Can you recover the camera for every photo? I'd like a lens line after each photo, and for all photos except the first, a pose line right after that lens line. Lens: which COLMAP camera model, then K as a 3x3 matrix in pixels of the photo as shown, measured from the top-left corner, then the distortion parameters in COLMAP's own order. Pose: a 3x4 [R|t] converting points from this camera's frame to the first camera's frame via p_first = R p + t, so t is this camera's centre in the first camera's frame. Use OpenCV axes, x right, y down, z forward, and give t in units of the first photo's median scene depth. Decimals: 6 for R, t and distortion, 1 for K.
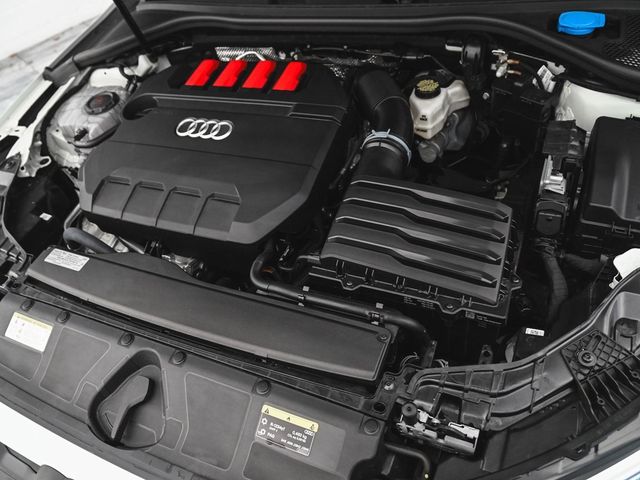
lens RADIAL K [[487.4, 0, 320.0], [0, 487.4, 240.0], [0, 0, 1]] dist [-0.036518, -0.002201]
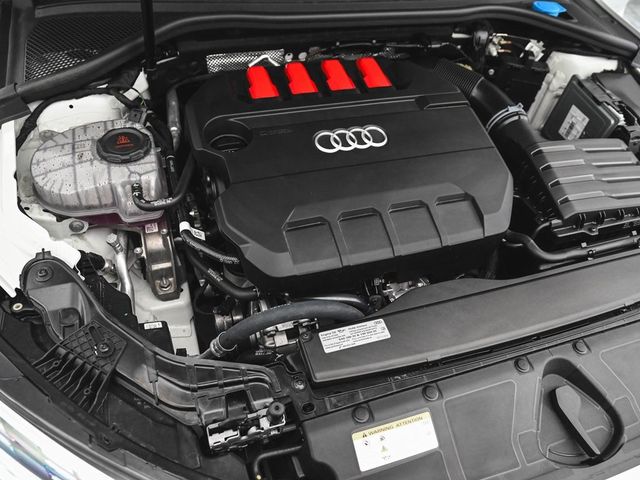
lens RADIAL K [[487.4, 0, 320.0], [0, 487.4, 240.0], [0, 0, 1]] dist [-0.036518, -0.002201]
pose [[0.714044, -0.312585, 0.626444, -0.912585], [0.329252, 0.939596, 0.093550, -0.168399], [-0.617847, 0.139459, 0.773832, 0.414898]]
